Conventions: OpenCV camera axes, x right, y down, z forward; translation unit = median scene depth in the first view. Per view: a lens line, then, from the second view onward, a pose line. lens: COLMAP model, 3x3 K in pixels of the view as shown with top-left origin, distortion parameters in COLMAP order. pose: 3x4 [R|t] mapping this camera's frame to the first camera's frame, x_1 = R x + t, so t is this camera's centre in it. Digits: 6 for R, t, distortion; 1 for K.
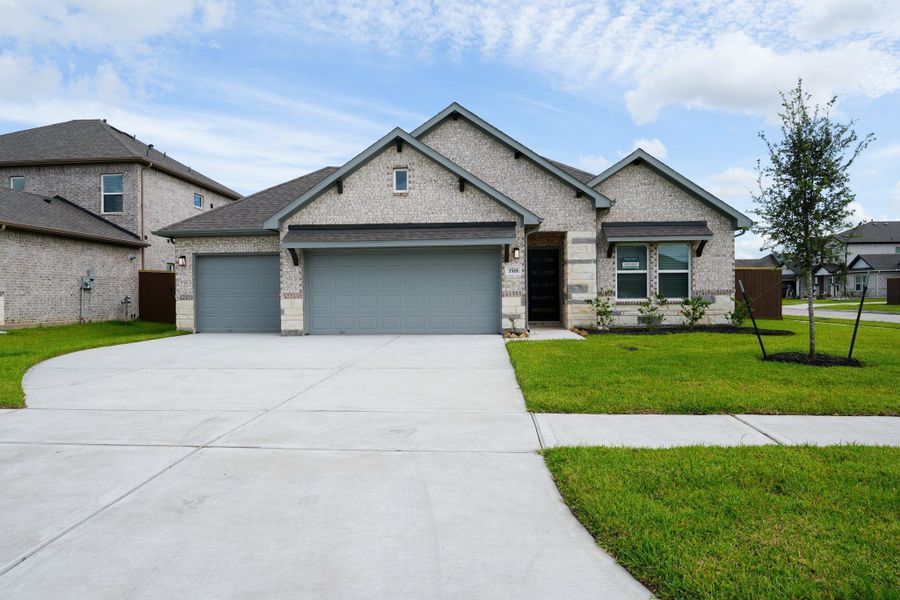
lens RADIAL K [[562.7, 0, 446.1], [0, 562.7, 302.0], [0, 0, 1]] dist [-0.022907, -0.004514]
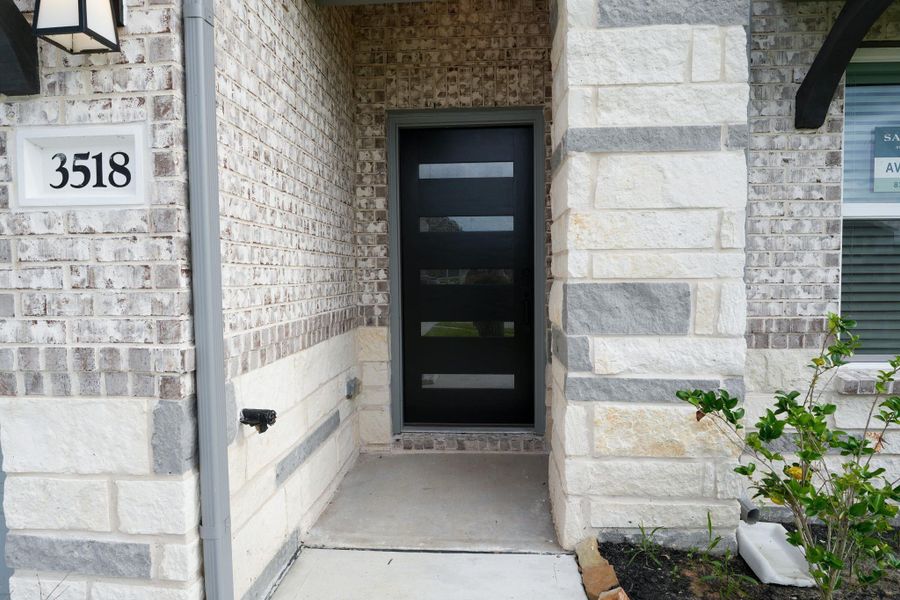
lens RADIAL K [[562.7, 0, 443.6], [0, 562.7, 298.6], [0, 0, 1]] dist [-0.022907, -0.004514]
pose [[0.999864, 0.004482, -0.015840, 0.183241], [-0.003974, 0.999481, 0.031957, -0.031267], [0.015975, -0.031890, 0.999364, 0.836715]]
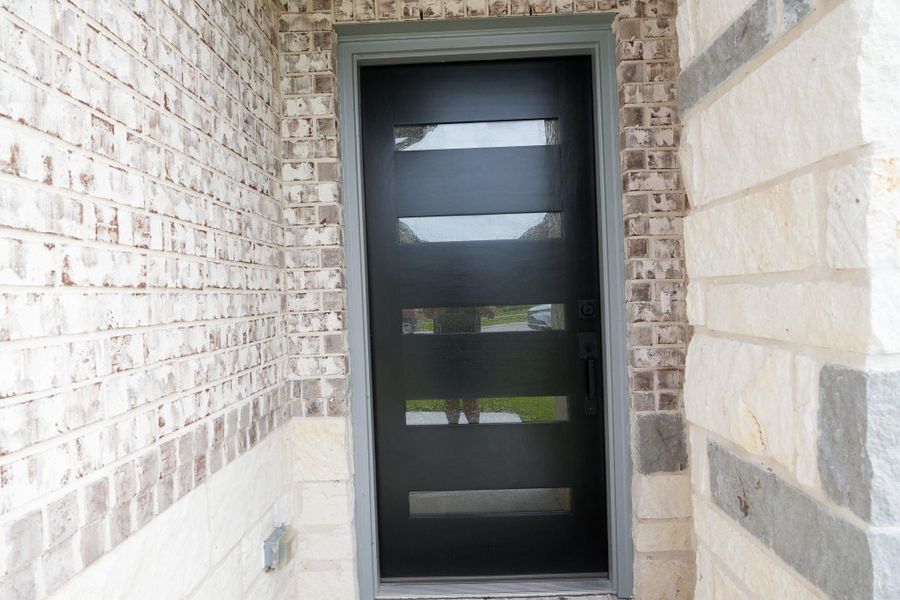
lens RADIAL K [[562.7, 0, 447.5], [0, 562.7, 297.5], [0, 0, 1]] dist [-0.022907, -0.004514]
pose [[0.998999, -0.023377, 0.038149, 0.174625], [0.023641, 0.999700, -0.006475, -0.038226], [-0.037986, 0.007371, 0.999251, 0.949061]]
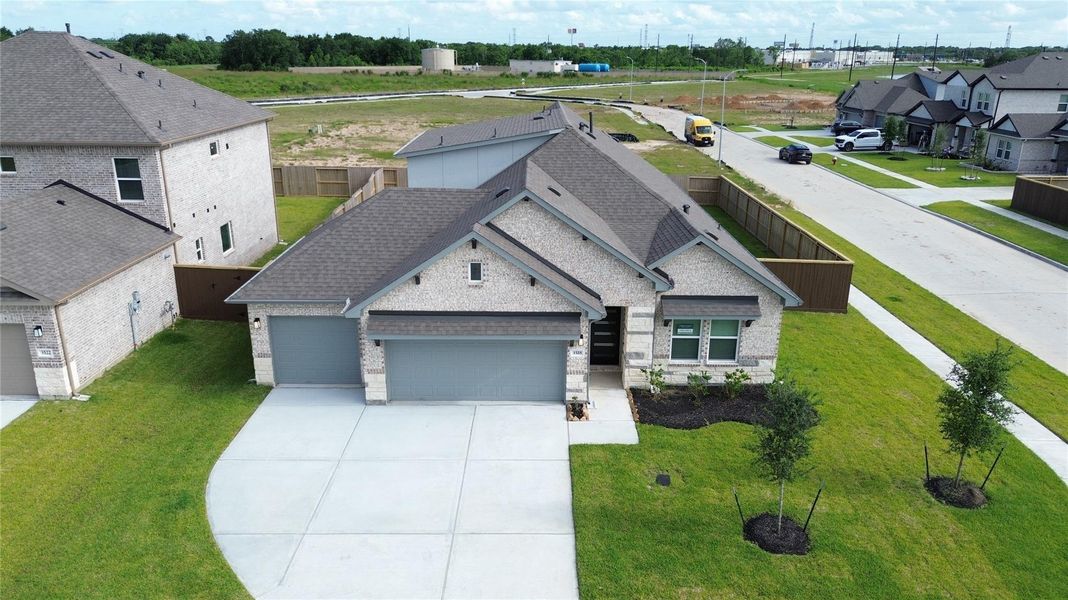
lens RADIAL K [[755.5, 0, 537.7], [0, 755.5, 291.4], [0, 0, 1]] dist [0.062011, -0.030836]
pose [[0.997593, -0.002154, 0.069303, -0.059029], [-0.018287, 0.955956, 0.292939, -0.575127], [-0.066882, -0.293501, 0.953616, -0.364493]]
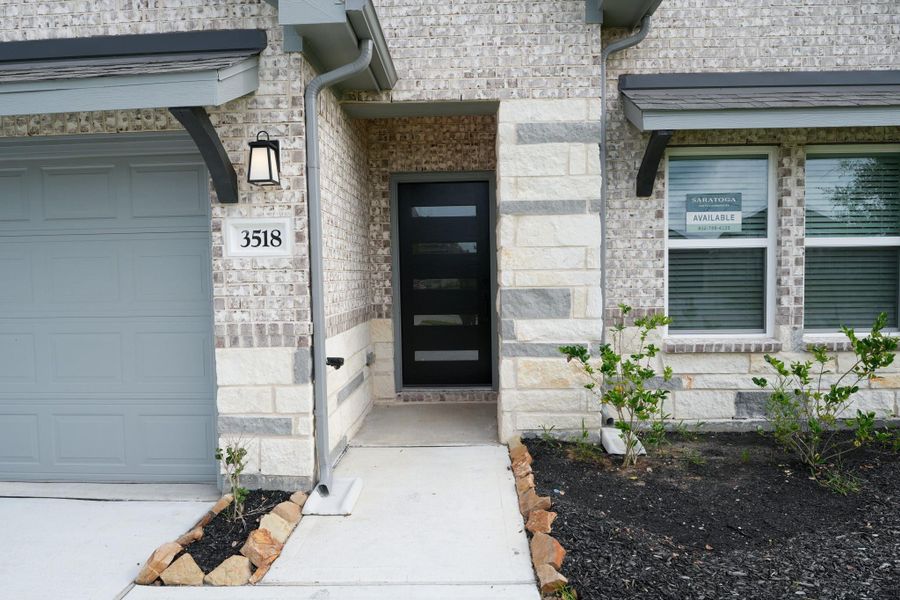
lens RADIAL K [[562.7, 0, 444.6], [0, 562.7, 302.0], [0, 0, 1]] dist [-0.022907, -0.004514]
pose [[0.999836, -0.005903, 0.017132, 0.182851], [0.005288, 0.999348, 0.035712, -0.034545], [-0.017331, -0.035616, 0.999215, 0.715448]]
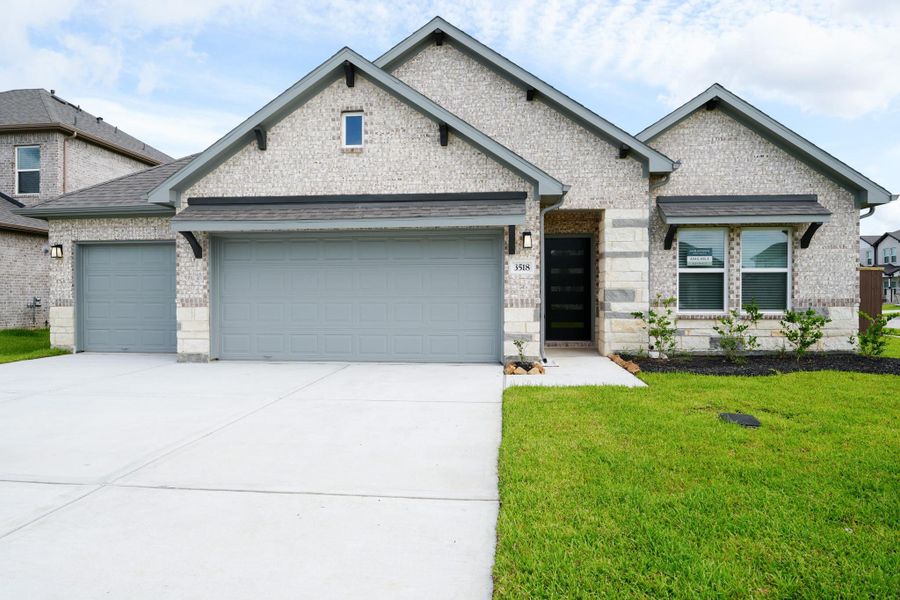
lens RADIAL K [[562.7, 0, 446.4], [0, 562.7, 302.2], [0, 0, 1]] dist [-0.022907, -0.004514]
pose [[0.999277, 0.008404, -0.037082, 0.053220], [-0.008340, 0.999963, 0.001888, -0.014903], [0.037097, -0.001577, 0.999310, 0.327379]]
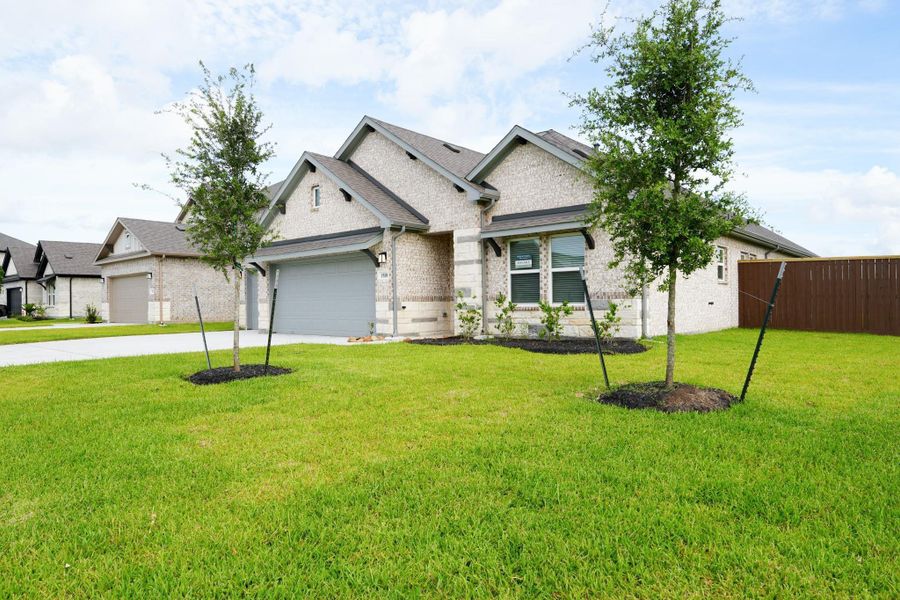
lens RADIAL K [[562.7, 0, 443.3], [0, 562.7, 297.7], [0, 0, 1]] dist [-0.022907, -0.004514]
pose [[0.783750, -0.005178, -0.621055, 0.772498], [-0.004431, 0.999893, -0.013928, -0.002474], [0.621060, 0.013668, 0.783644, 0.270305]]
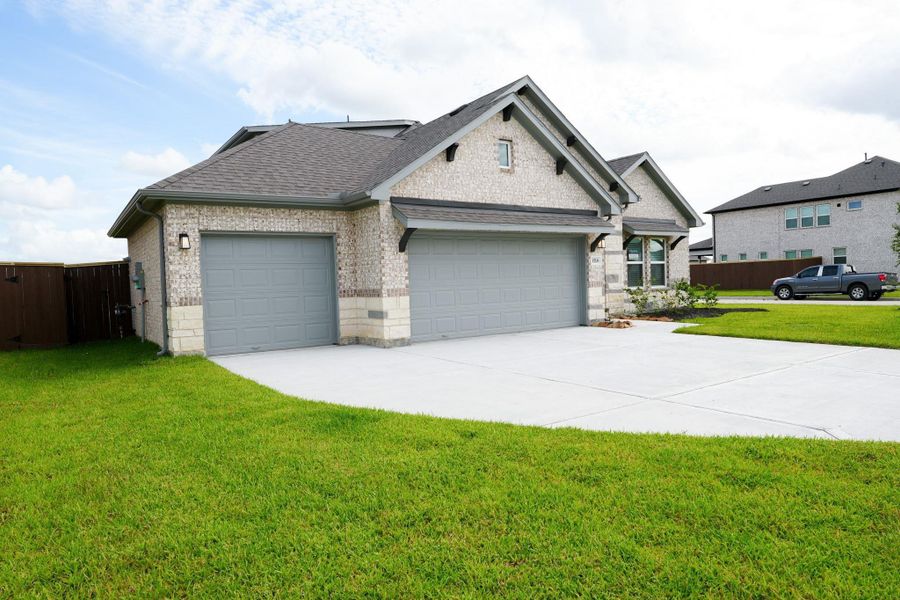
lens RADIAL K [[562.7, 0, 442.2], [0, 562.7, 297.1], [0, 0, 1]] dist [-0.022907, -0.004514]
pose [[0.792767, -0.032528, 0.608656, -0.653878], [0.033951, 0.999381, 0.009190, -0.009419], [-0.608578, 0.013379, 0.793381, 0.363170]]
